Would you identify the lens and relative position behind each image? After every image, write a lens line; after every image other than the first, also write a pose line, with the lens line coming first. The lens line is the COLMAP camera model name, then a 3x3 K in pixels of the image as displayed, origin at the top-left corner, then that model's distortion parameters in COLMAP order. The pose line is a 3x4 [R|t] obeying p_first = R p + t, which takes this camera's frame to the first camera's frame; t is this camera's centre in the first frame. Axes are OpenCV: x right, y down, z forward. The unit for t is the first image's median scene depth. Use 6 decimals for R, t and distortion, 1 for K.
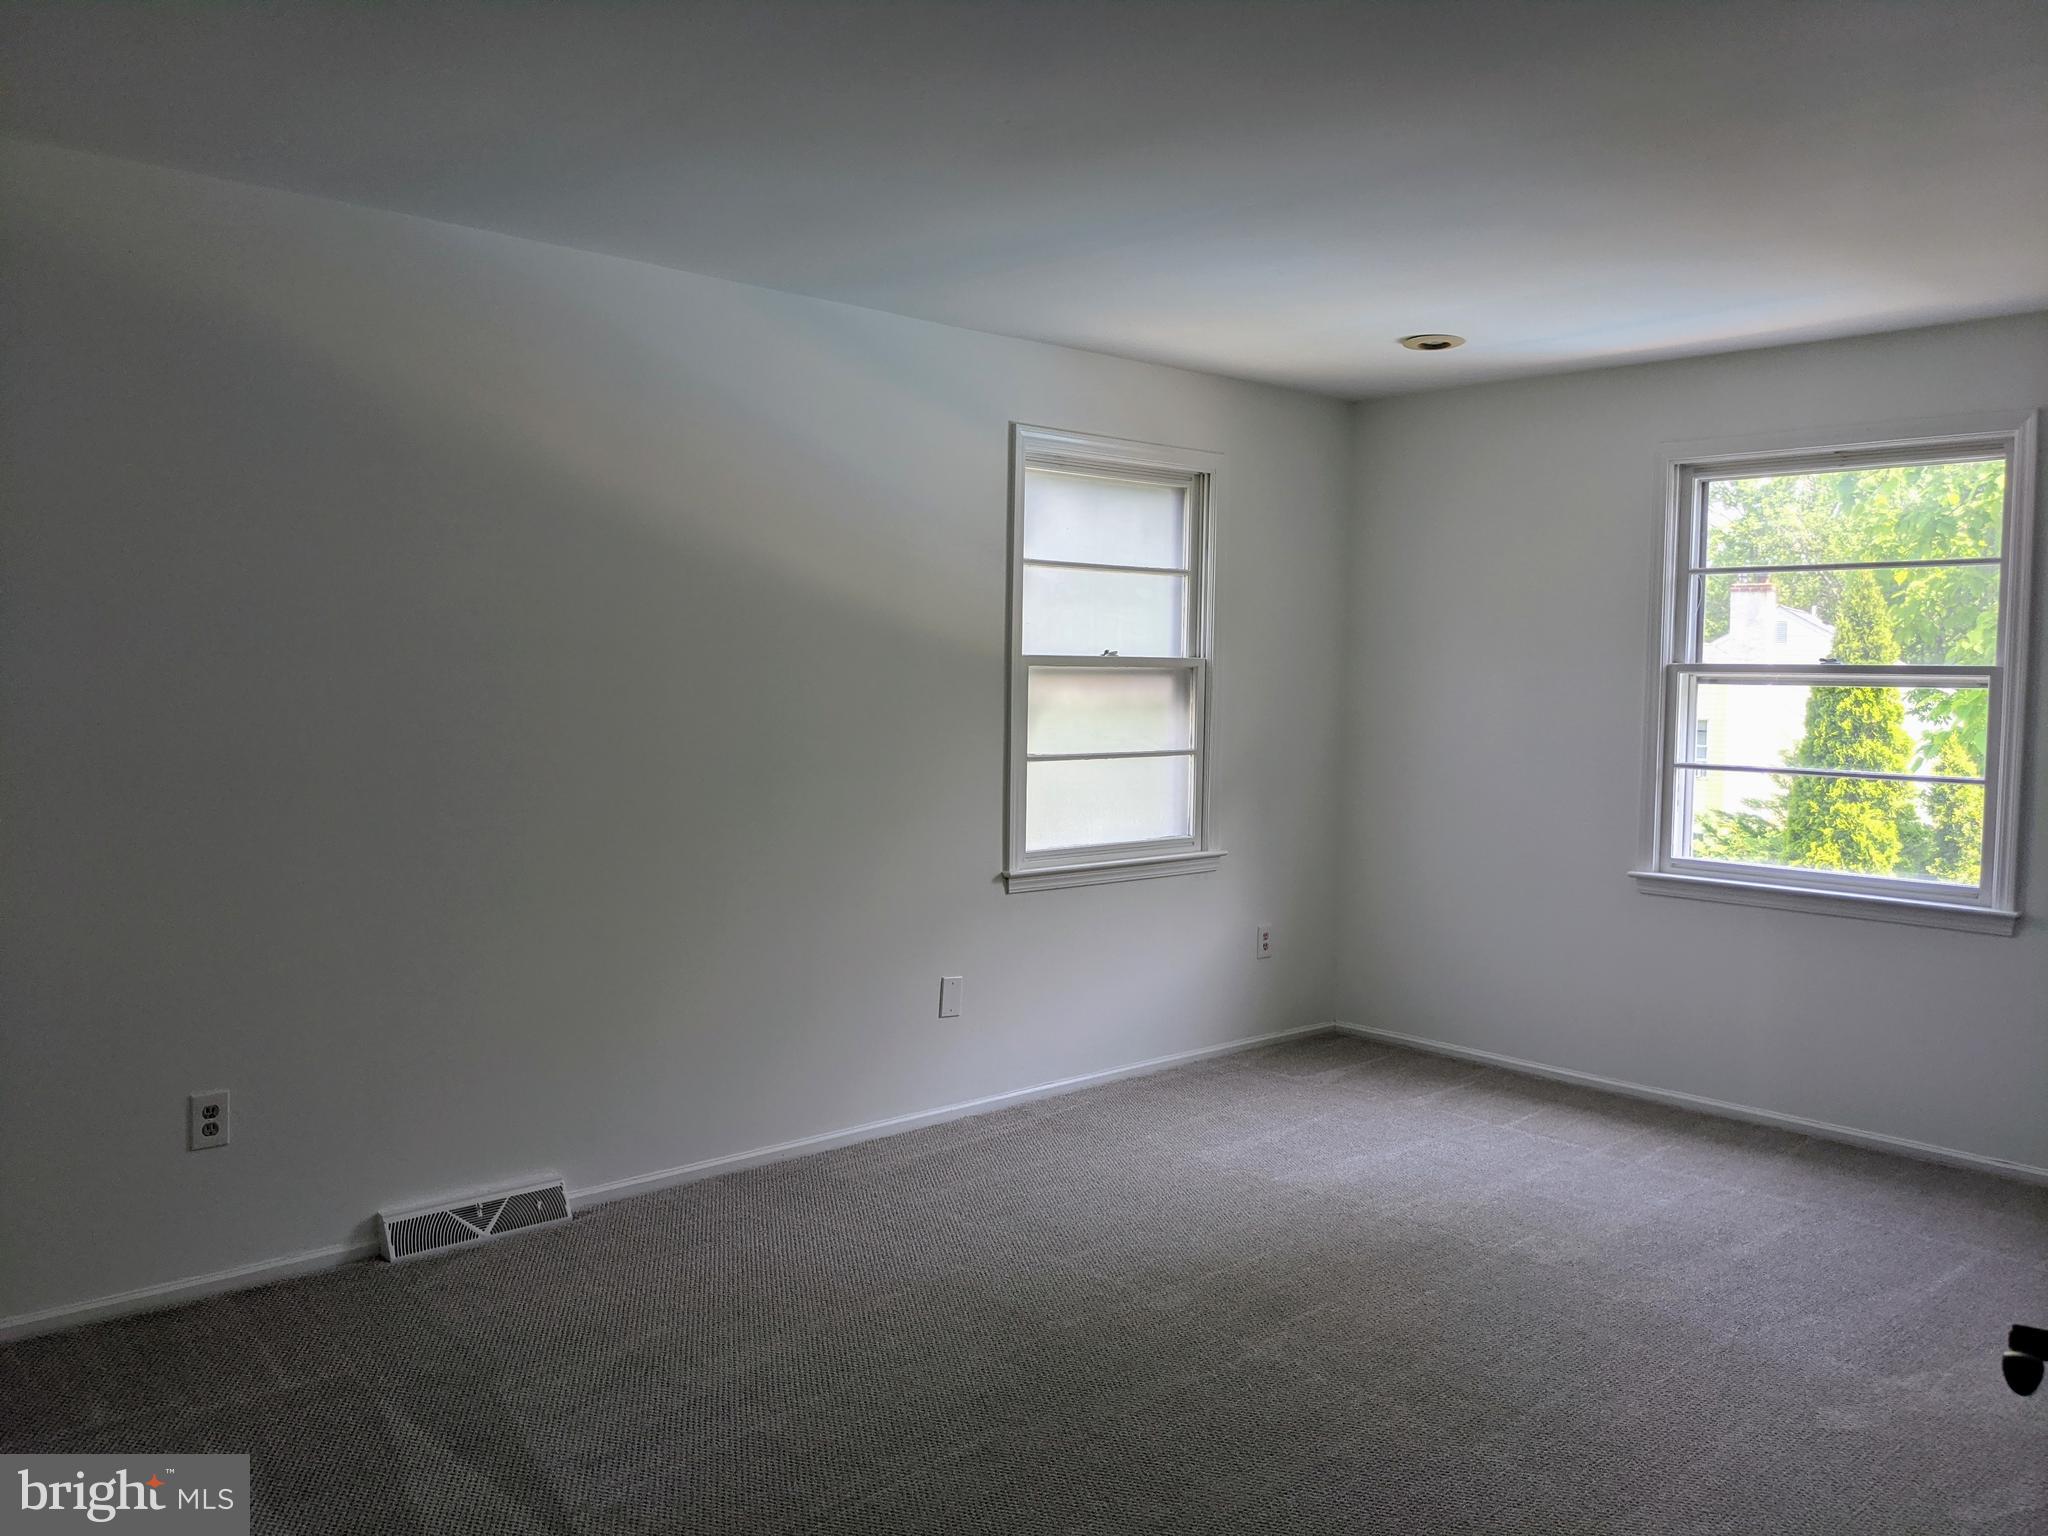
lens RADIAL K [[1606.8, 0, 1031.1], [0, 1606.8, 781.7], [0, 0, 1]] dist [0.098534, -0.190118]
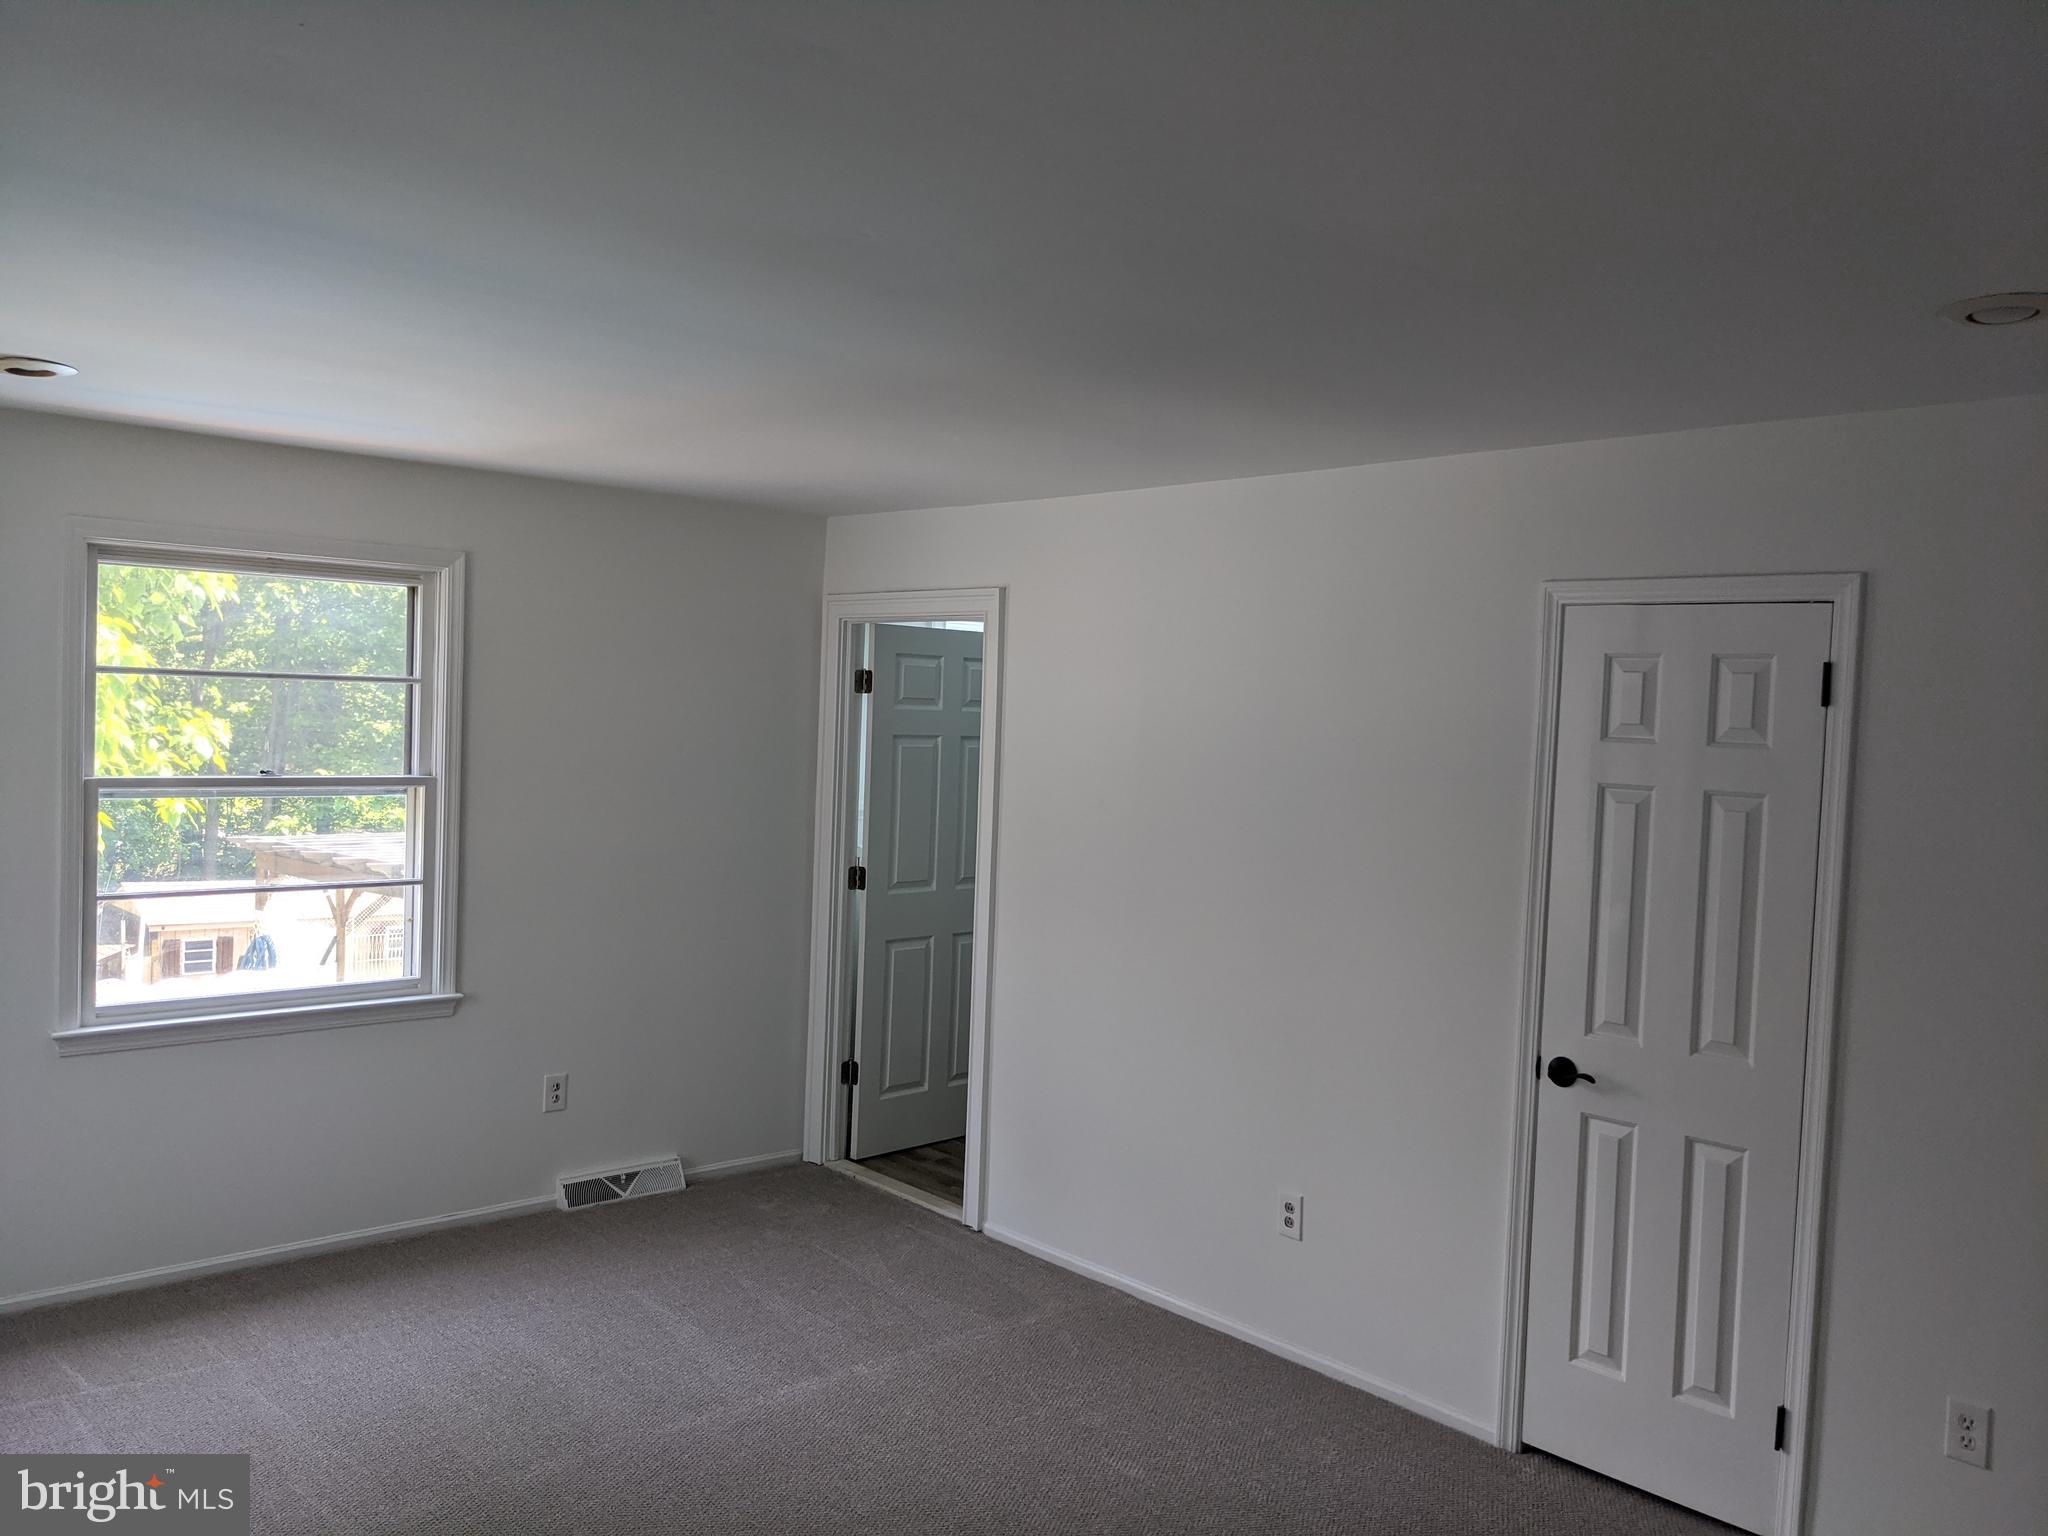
lens RADIAL K [[1625.6, 0, 1019.2], [0, 1625.6, 777.7], [0, 0, 1]] dist [0.077070, -0.122358]
pose [[0.012320, -0.056602, 0.998321, -0.480866], [0.037890, 0.997706, 0.056099, -0.110033], [-0.999206, 0.037136, 0.014436, 0.540107]]
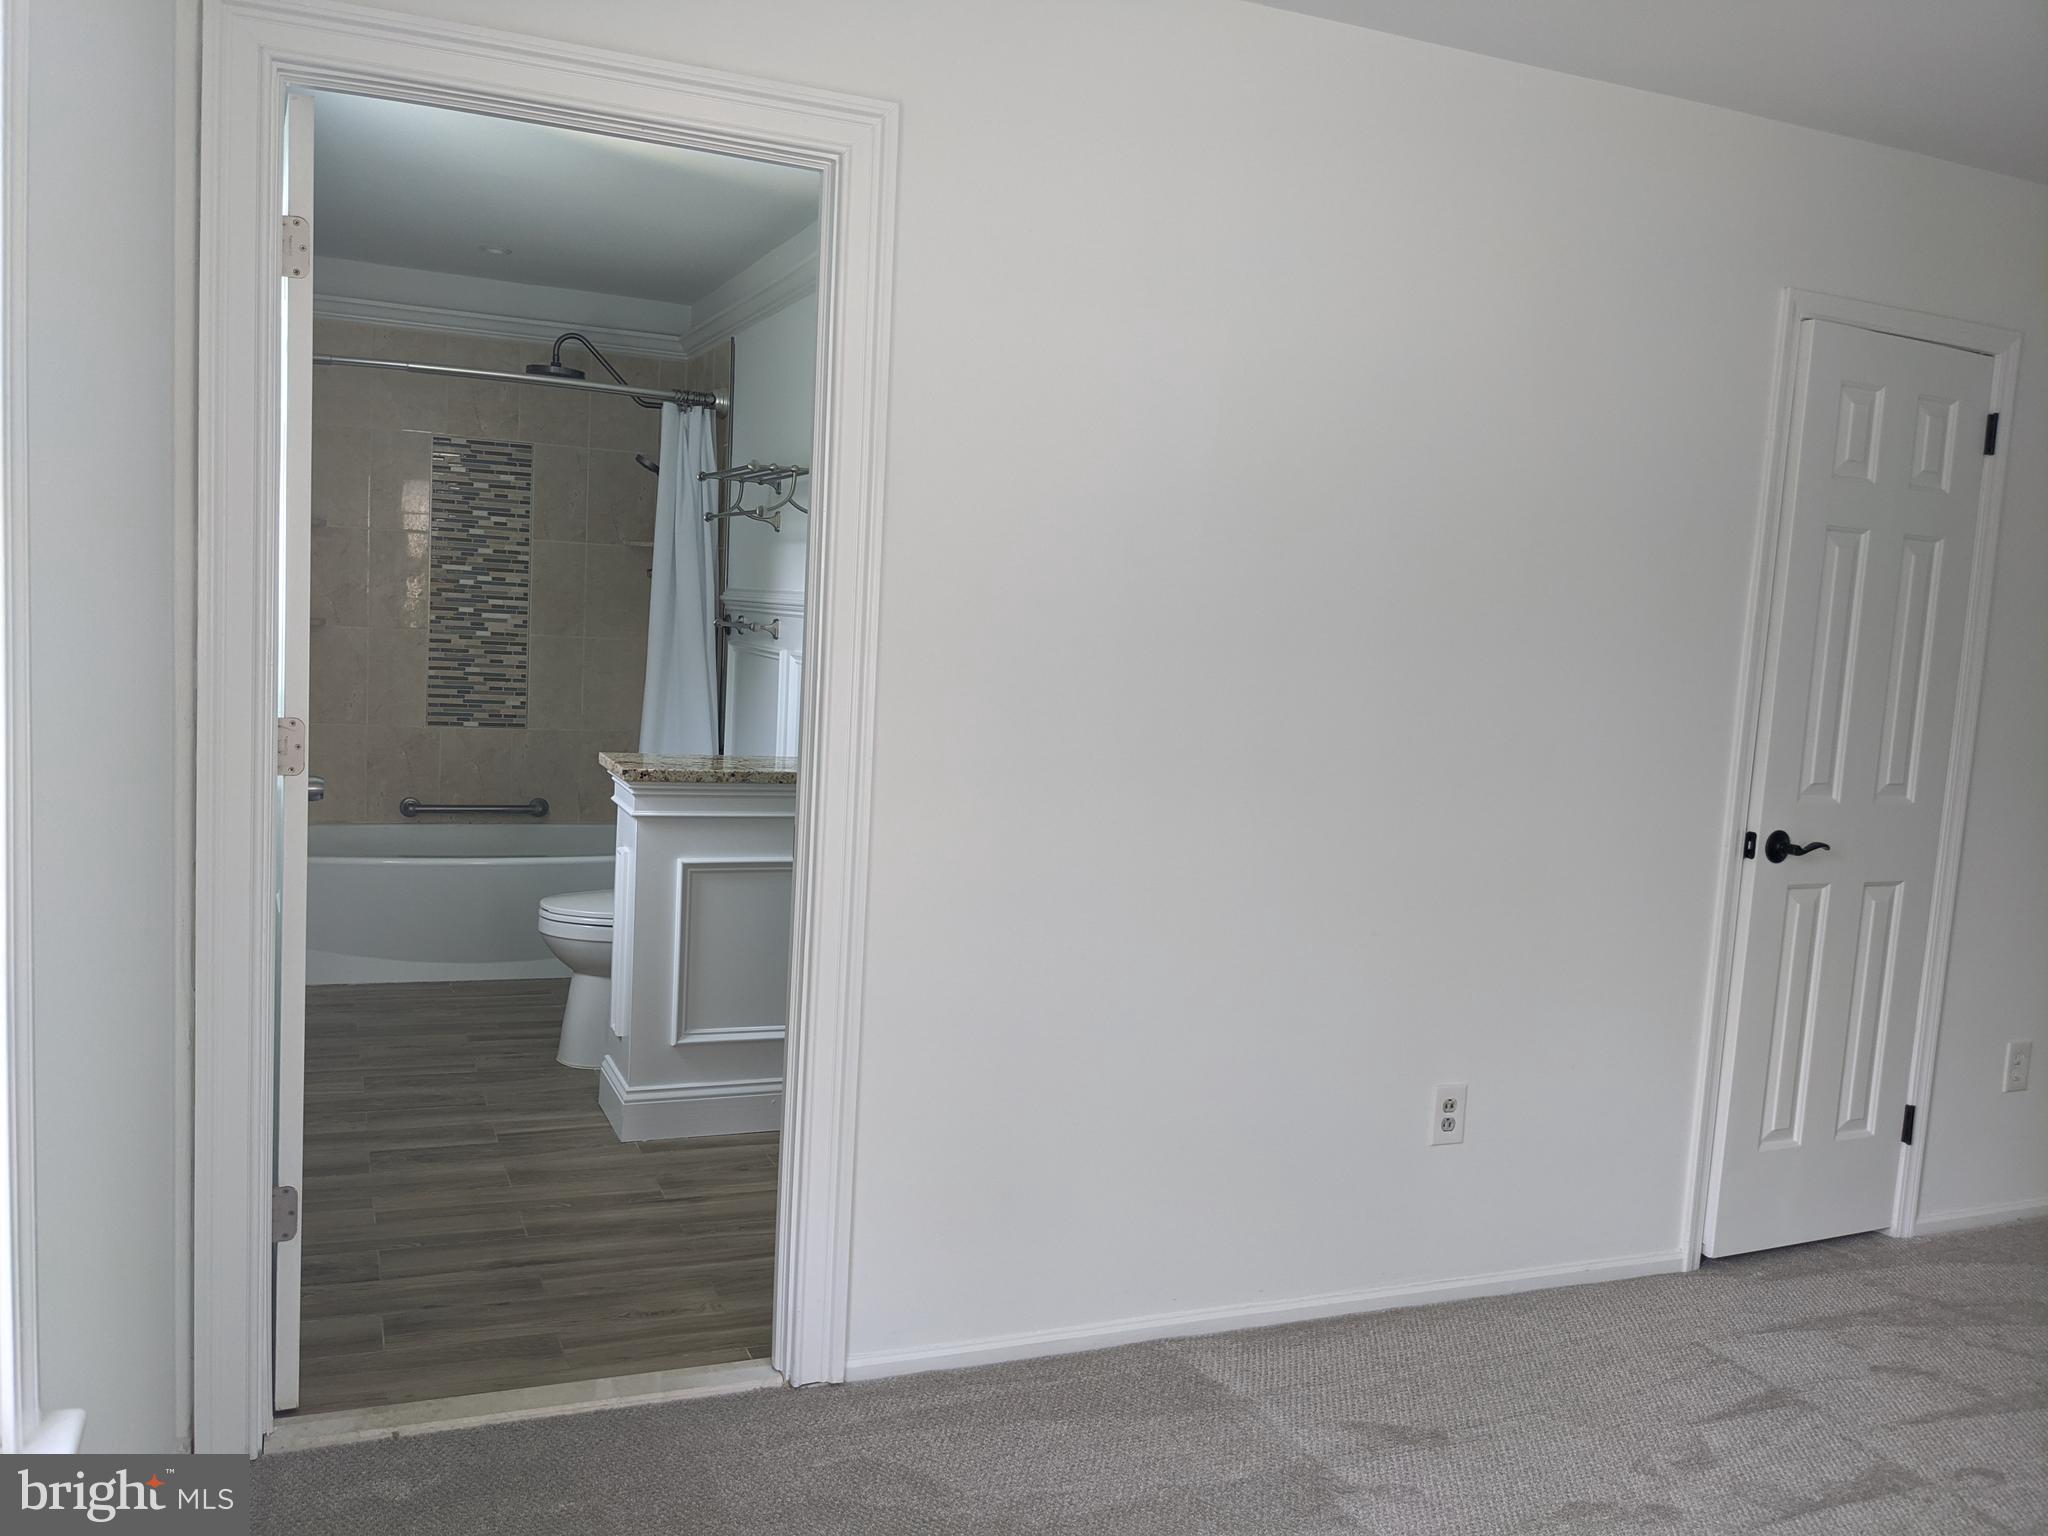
lens RADIAL K [[1606.8, 0, 1031.1], [0, 1606.8, 781.7], [0, 0, 1]] dist [0.098534, -0.190118]
pose [[-0.937504, -0.099243, 0.333522, 0.358542], [-0.040812, 0.983212, 0.177846, -0.059888], [-0.345572, 0.153120, -0.925815, 1.068729]]
